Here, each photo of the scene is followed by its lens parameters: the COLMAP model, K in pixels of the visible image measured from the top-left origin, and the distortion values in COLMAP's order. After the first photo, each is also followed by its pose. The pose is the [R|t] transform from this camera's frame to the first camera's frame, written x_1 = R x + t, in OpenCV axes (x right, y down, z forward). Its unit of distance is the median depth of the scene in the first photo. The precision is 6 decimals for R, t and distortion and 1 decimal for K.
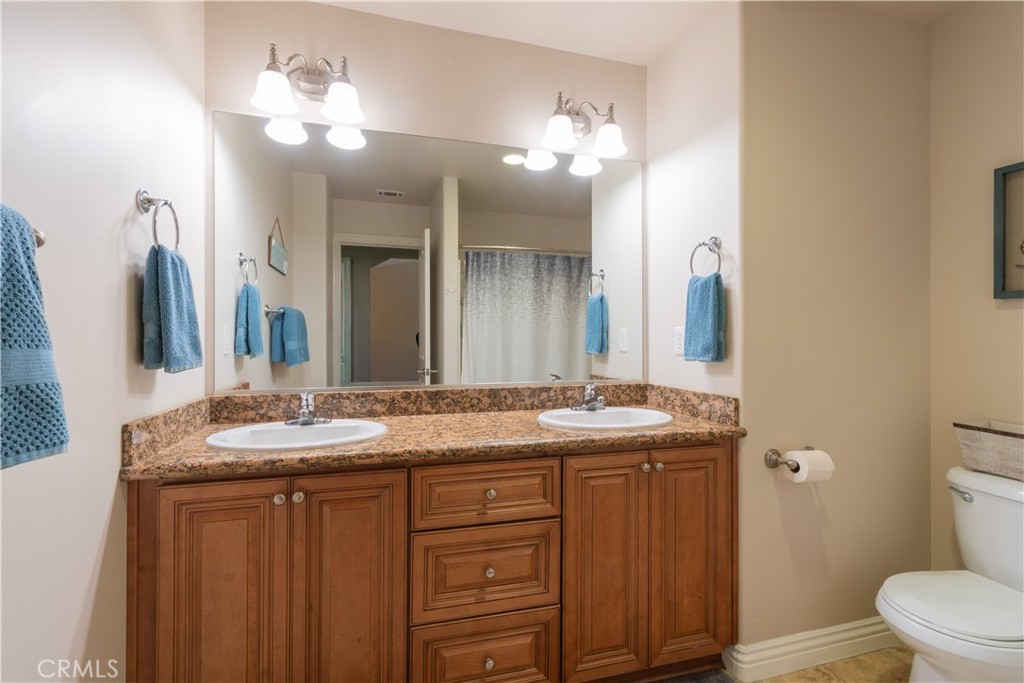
lens RADIAL K [[397.2, 0, 511.1], [0, 397.2, 324.2], [0, 0, 1]] dist [0.000314, 0.000104]
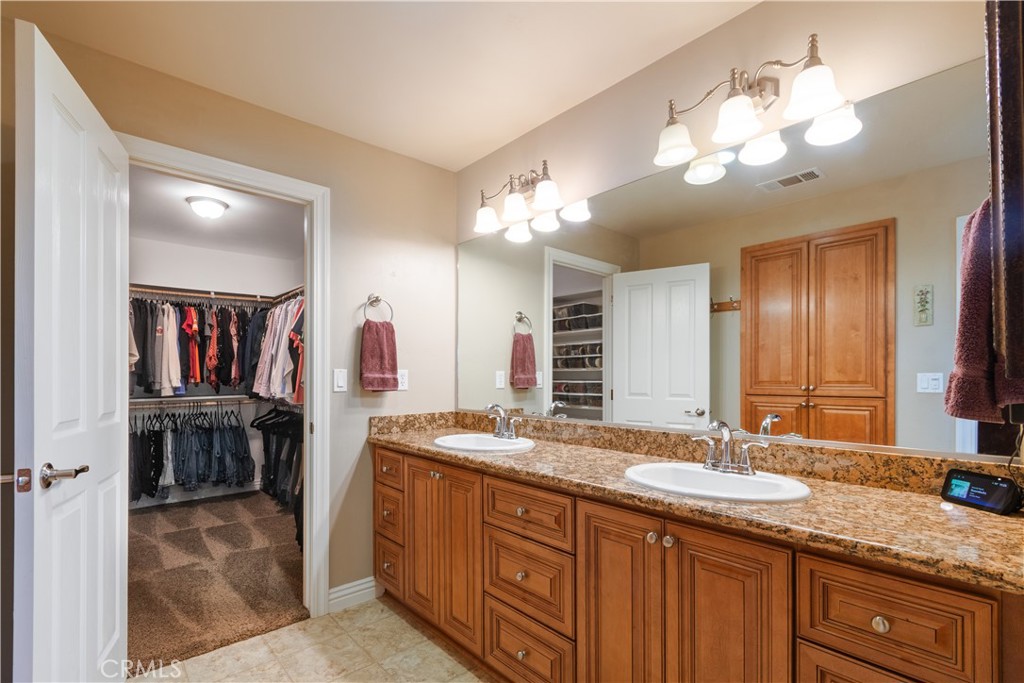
lens RADIAL K [[468.4, 0, 508.2], [0, 468.4, 340.7], [0, 0, 1]] dist [-0.000833, -0.000163]
pose [[0.459642, -0.073254, -0.885078, 0.684018], [0.023310, 0.997244, -0.070432, 0.008082], [0.887798, 0.011743, 0.460083, 0.173949]]
